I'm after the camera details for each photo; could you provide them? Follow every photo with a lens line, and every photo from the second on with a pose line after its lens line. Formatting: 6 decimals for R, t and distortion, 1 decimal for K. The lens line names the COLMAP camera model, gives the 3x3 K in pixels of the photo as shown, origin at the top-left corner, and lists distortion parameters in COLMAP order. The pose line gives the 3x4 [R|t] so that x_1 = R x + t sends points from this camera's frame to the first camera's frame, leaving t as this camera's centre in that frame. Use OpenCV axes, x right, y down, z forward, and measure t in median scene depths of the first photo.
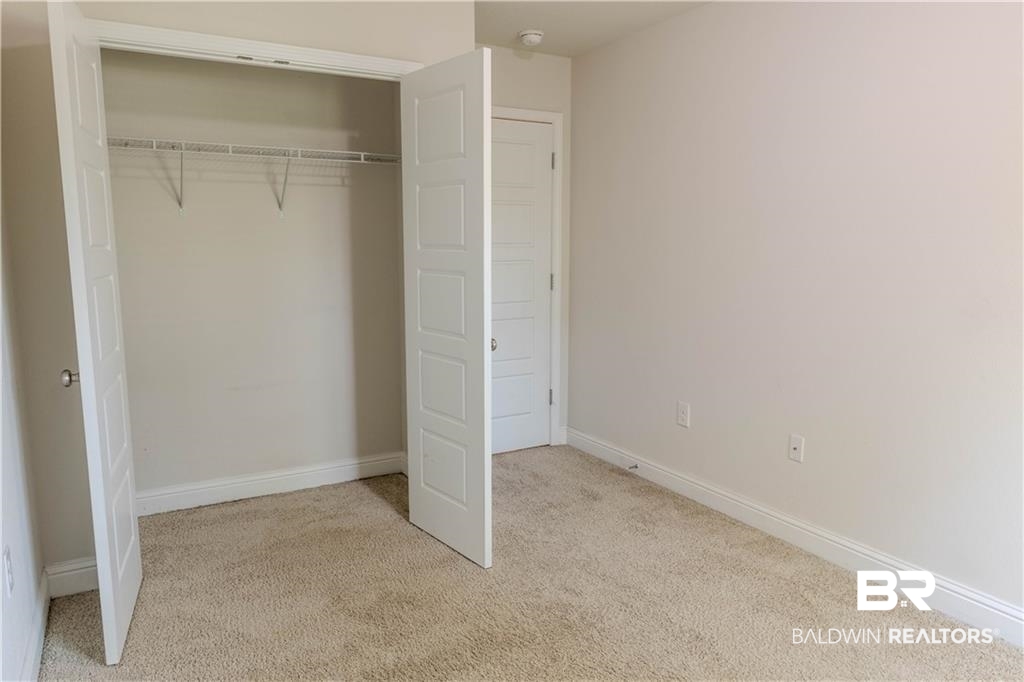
lens RADIAL K [[705.0, 0, 512.0], [0, 705.0, 341.0], [0, 0, 1]] dist [0.010401, -0.001843]
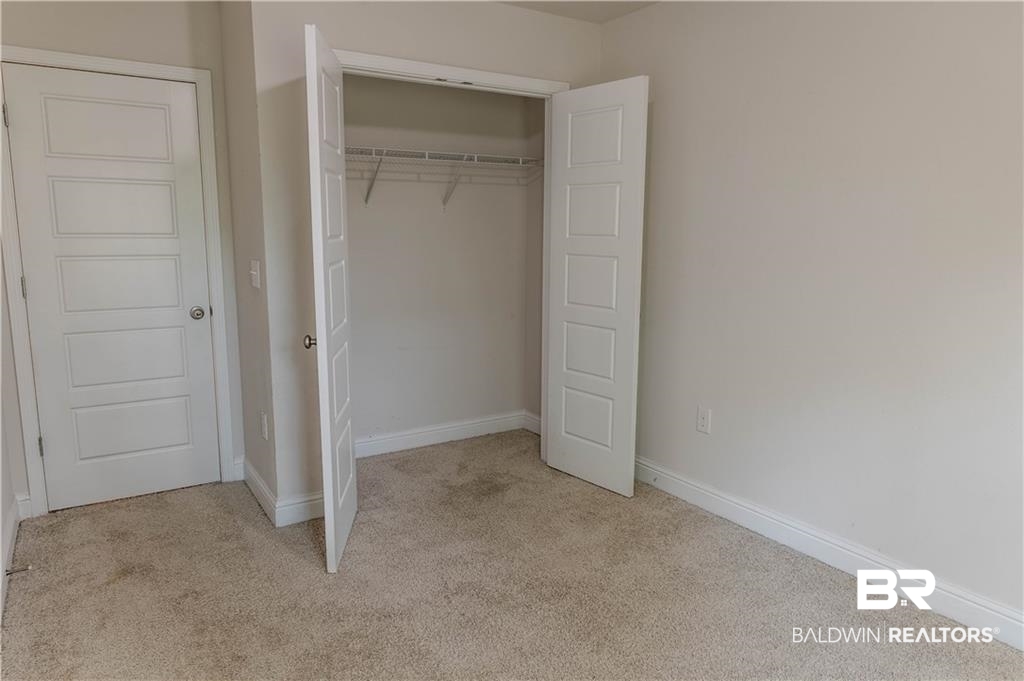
lens RADIAL K [[677.7, 0, 517.6], [0, 677.7, 340.1], [0, 0, 1]] dist [-0.008497, 0.000227]
pose [[0.998740, -0.009350, 0.049302, -0.301257], [0.008423, 0.999785, 0.018973, 0.025106], [-0.049469, -0.018533, 0.998604, -0.173314]]
